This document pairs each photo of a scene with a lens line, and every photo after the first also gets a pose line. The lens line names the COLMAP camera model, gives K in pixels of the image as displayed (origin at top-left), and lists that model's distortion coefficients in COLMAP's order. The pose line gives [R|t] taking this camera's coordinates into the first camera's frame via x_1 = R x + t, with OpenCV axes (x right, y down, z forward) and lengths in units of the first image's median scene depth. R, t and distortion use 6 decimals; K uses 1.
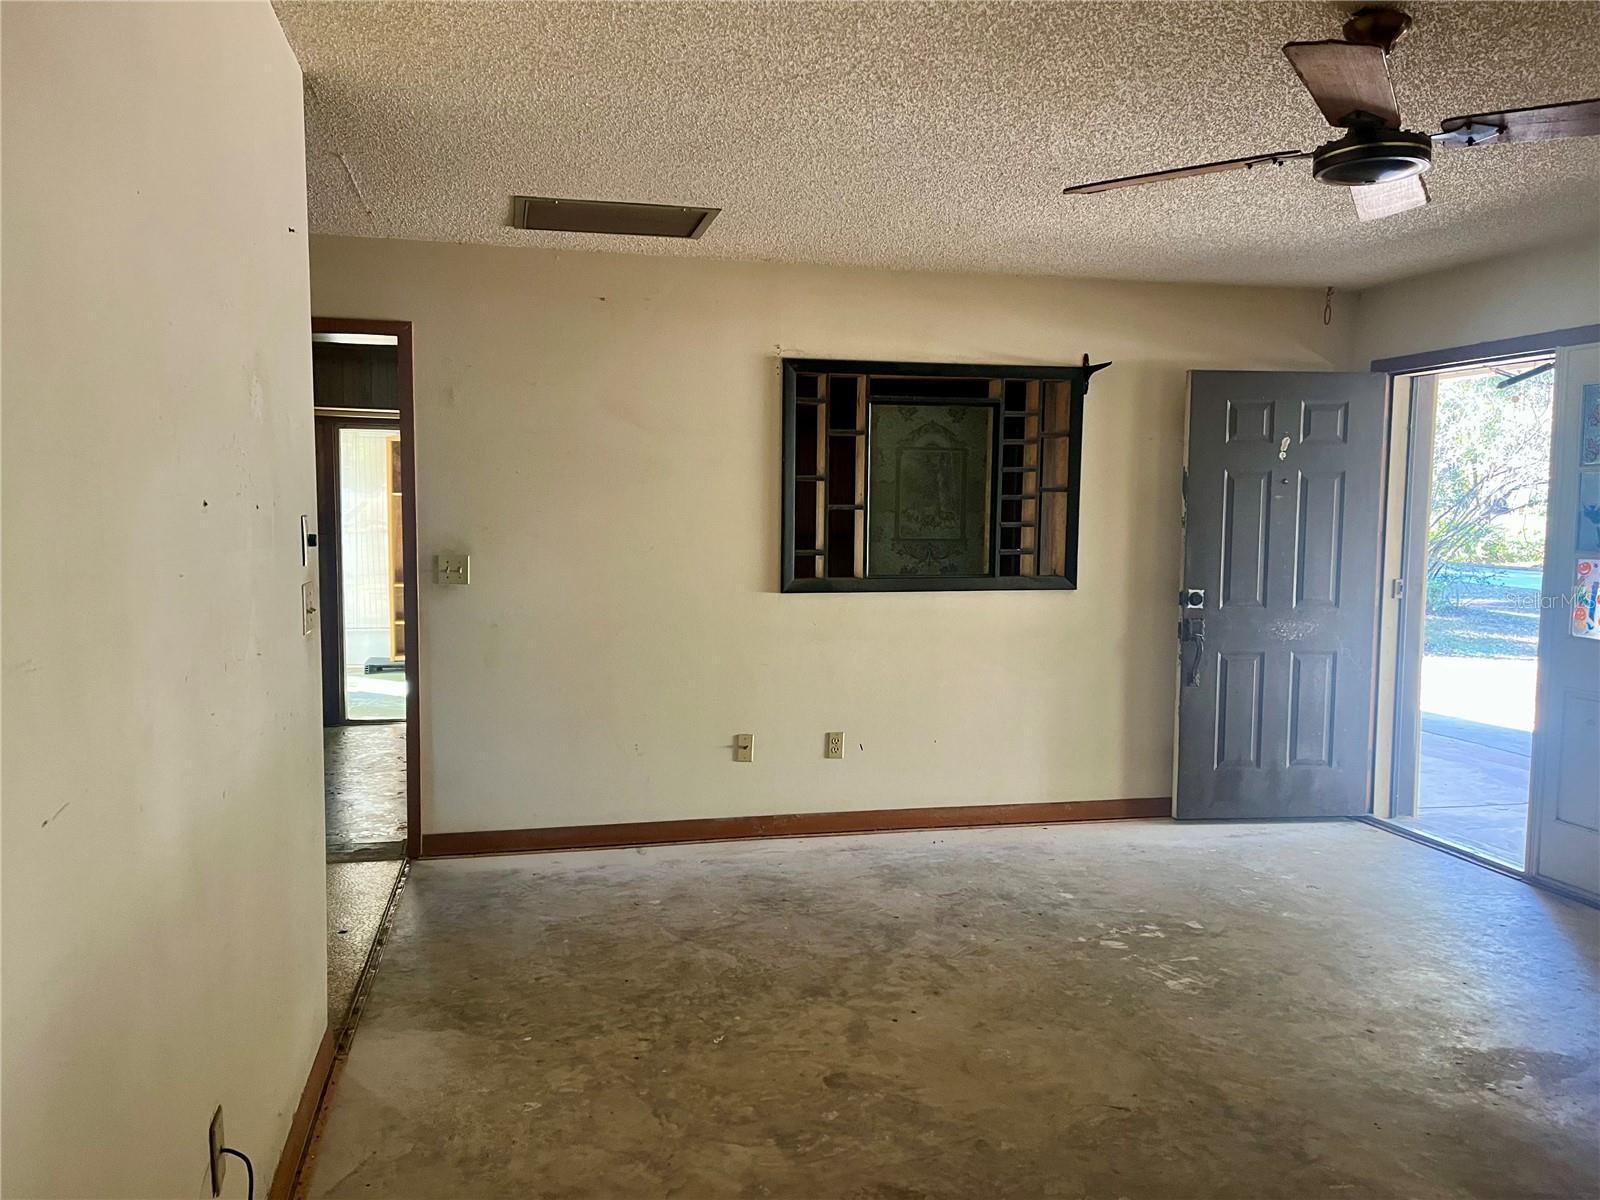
lens RADIAL K [[1207.5, 0, 800.0], [0, 1207.5, 600.0], [0, 0, 1]] dist [0.039651, -0.005031]
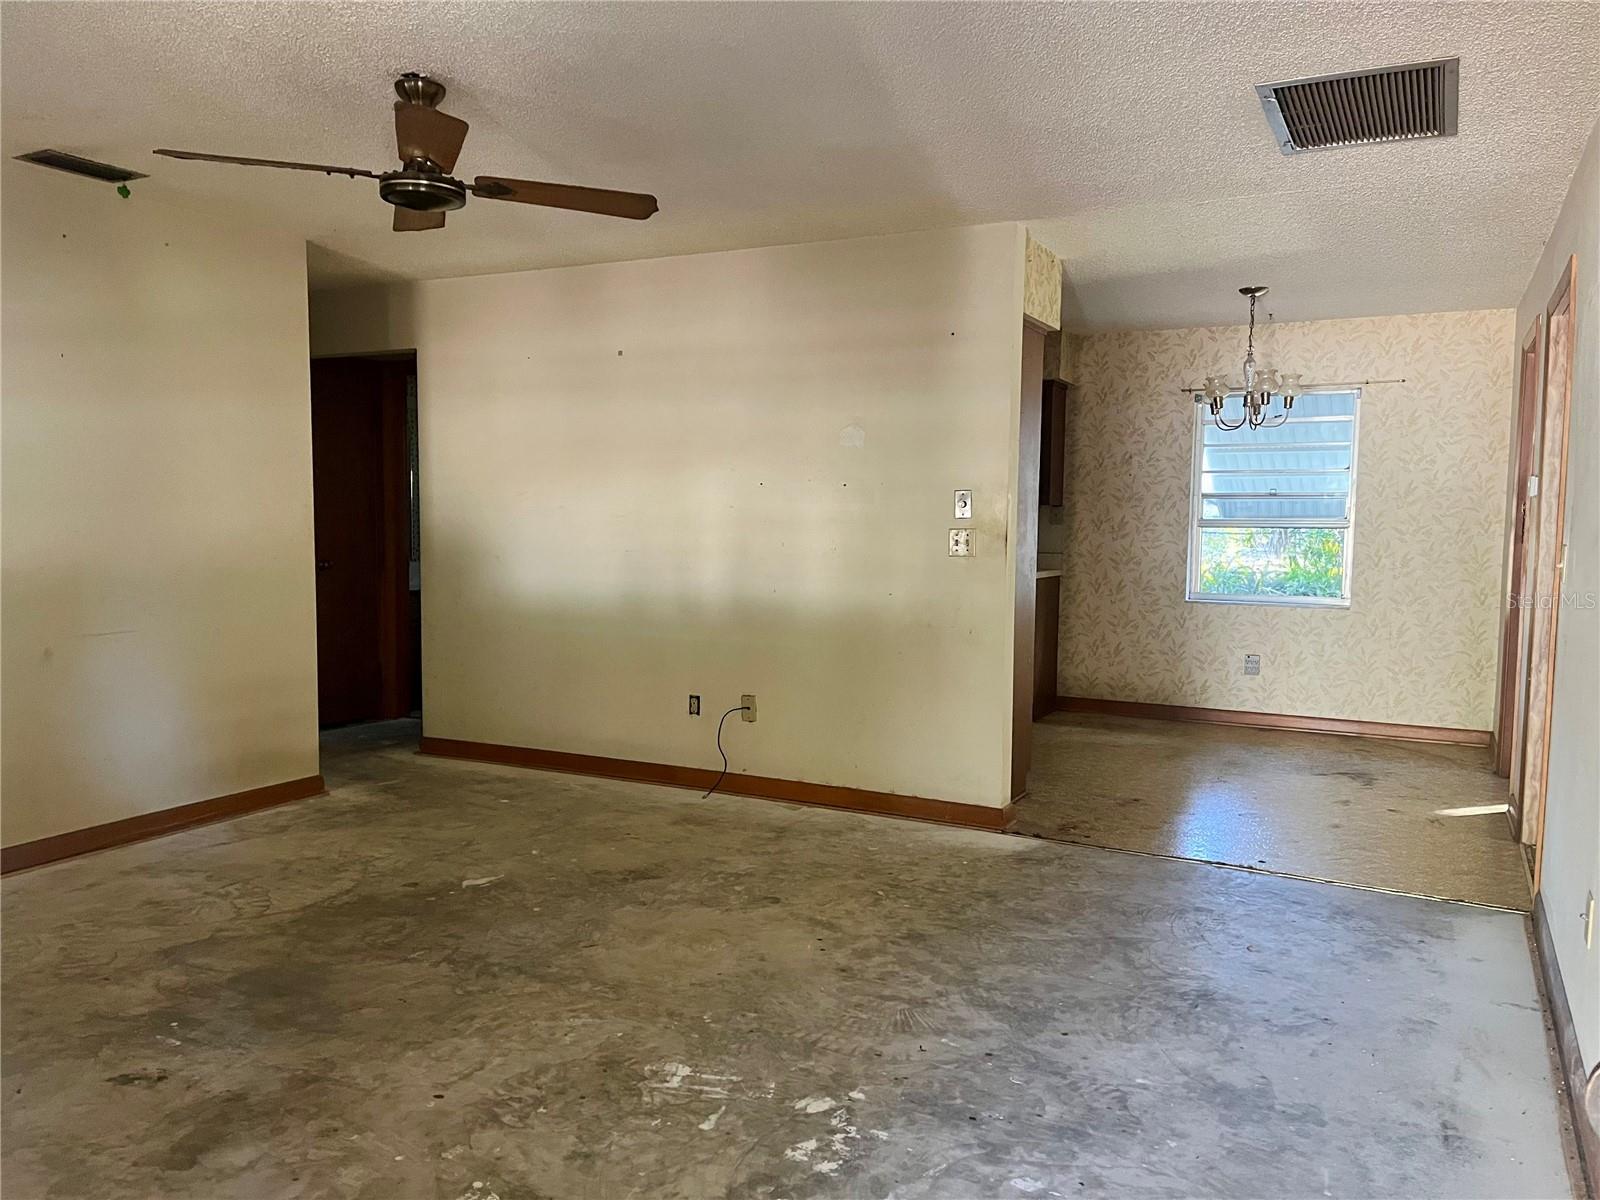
lens RADIAL K [[1207.5, 0, 800.0], [0, 1207.5, 600.0], [0, 0, 1]] dist [0.039651, -0.005031]
pose [[-0.654640, 0.040087, -0.754877, 0.804967], [-0.075365, 0.990157, 0.117939, -0.074662], [0.752174, 0.134099, -0.645175, 1.473286]]
